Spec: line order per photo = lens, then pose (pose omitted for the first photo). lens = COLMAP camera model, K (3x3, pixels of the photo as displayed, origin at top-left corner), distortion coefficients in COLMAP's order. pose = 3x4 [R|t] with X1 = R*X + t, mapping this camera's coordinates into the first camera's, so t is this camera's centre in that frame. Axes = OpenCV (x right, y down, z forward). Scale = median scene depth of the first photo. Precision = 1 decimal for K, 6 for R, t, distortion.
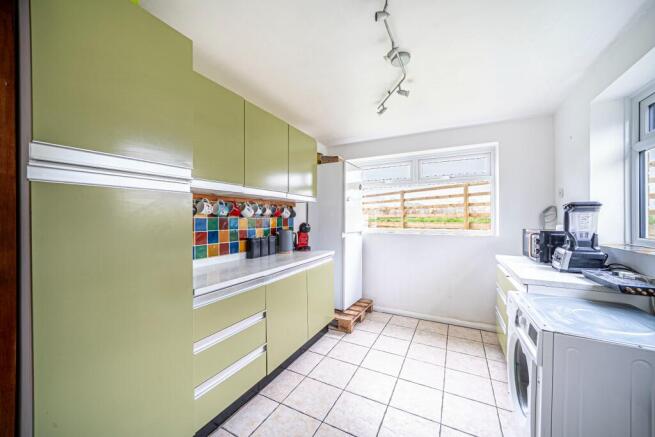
lens RADIAL K [[248.5, 0, 329.1], [0, 248.5, 217.7], [0, 0, 1]] dist [0.001216, 0.000025]
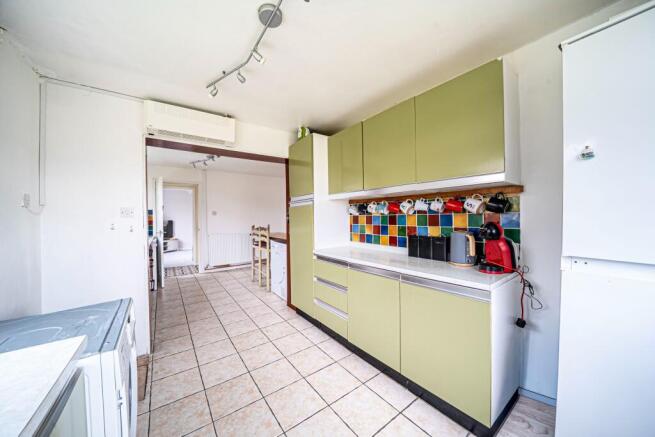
lens RADIAL K [[226.5, 0, 330.0], [0, 226.5, 218.9], [0, 0, 1]] dist [-0.012327, -0.000022]
pose [[-0.428188, 0.005710, -0.903672, 0.675561], [-0.002284, 0.999970, 0.007401, 0.011399], [0.903687, 0.005232, -0.428162, 1.164022]]
